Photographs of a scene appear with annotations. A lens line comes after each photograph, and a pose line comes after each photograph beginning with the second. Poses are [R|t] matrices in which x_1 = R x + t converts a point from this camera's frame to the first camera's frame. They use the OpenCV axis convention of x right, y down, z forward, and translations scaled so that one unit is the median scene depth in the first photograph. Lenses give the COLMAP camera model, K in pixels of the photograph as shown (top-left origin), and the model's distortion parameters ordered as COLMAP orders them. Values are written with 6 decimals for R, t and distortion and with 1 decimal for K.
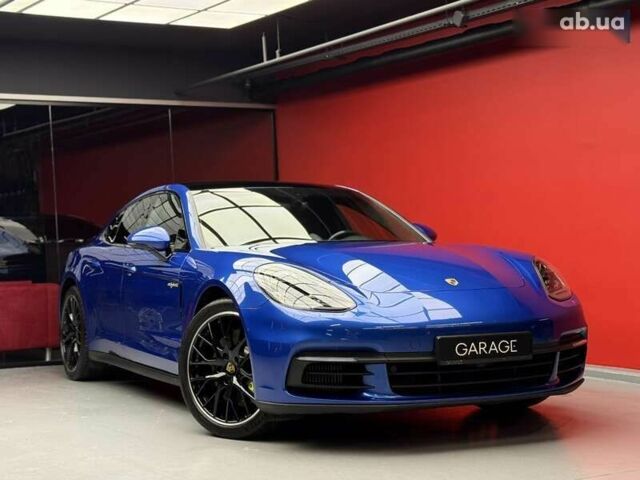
lens RADIAL K [[1087.7, 0, 320.0], [0, 1087.7, 240.0], [0, 0, 1]] dist [0.073979, 0.193374]
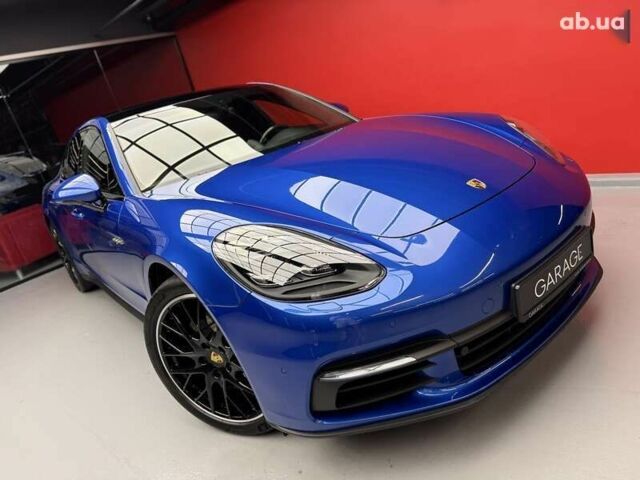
lens RADIAL K [[450.6, 0, 317.1], [0, 450.6, 239.0], [0, 0, 1]] dist [0.016362, -0.033576]
pose [[0.953146, -0.270511, 0.135415, -0.033110], [0.216988, 0.923261, 0.317027, -0.045982], [-0.210783, -0.272789, 0.938700, 0.685455]]
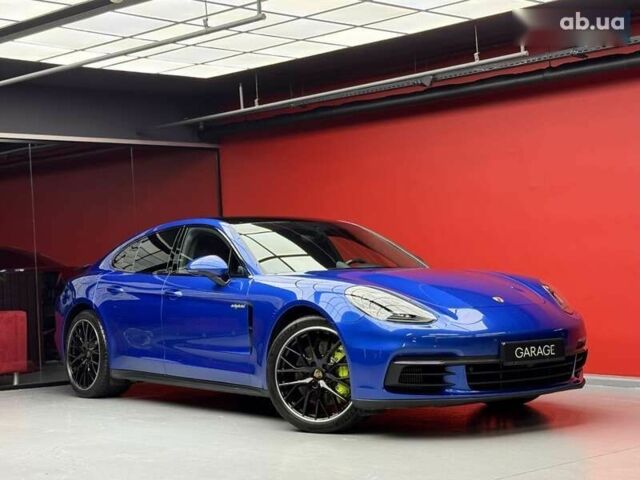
lens RADIAL K [[1080.5, 0, 323.5], [0, 1080.5, 229.3], [0, 0, 1]] dist [0.060627, 0.267382]
pose [[0.979556, 0.002306, 0.201156, -0.306150], [0.005222, 0.999306, -0.036883, 0.002707], [-0.201102, 0.037179, 0.978865, -0.163071]]
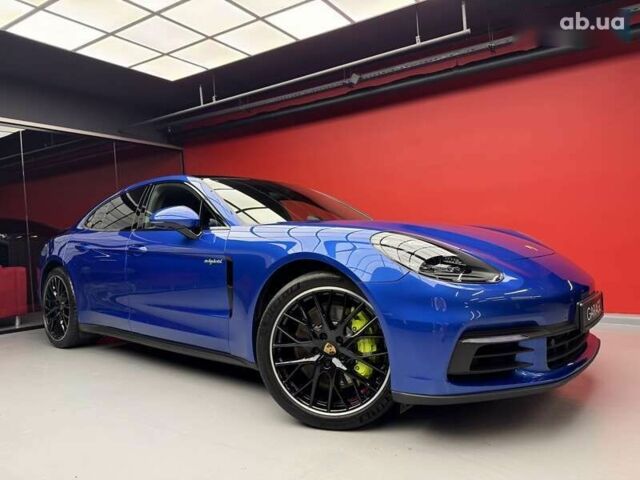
lens RADIAL K [[441.4, 0, 320.0], [0, 441.4, 240.0], [0, 0, 1]] dist [0.069846, -0.085539]
pose [[0.917849, -0.014576, 0.396662, -0.227347], [0.016897, 0.999854, -0.002358, 0.026772], [-0.396570, 0.008867, 0.917962, 0.646307]]
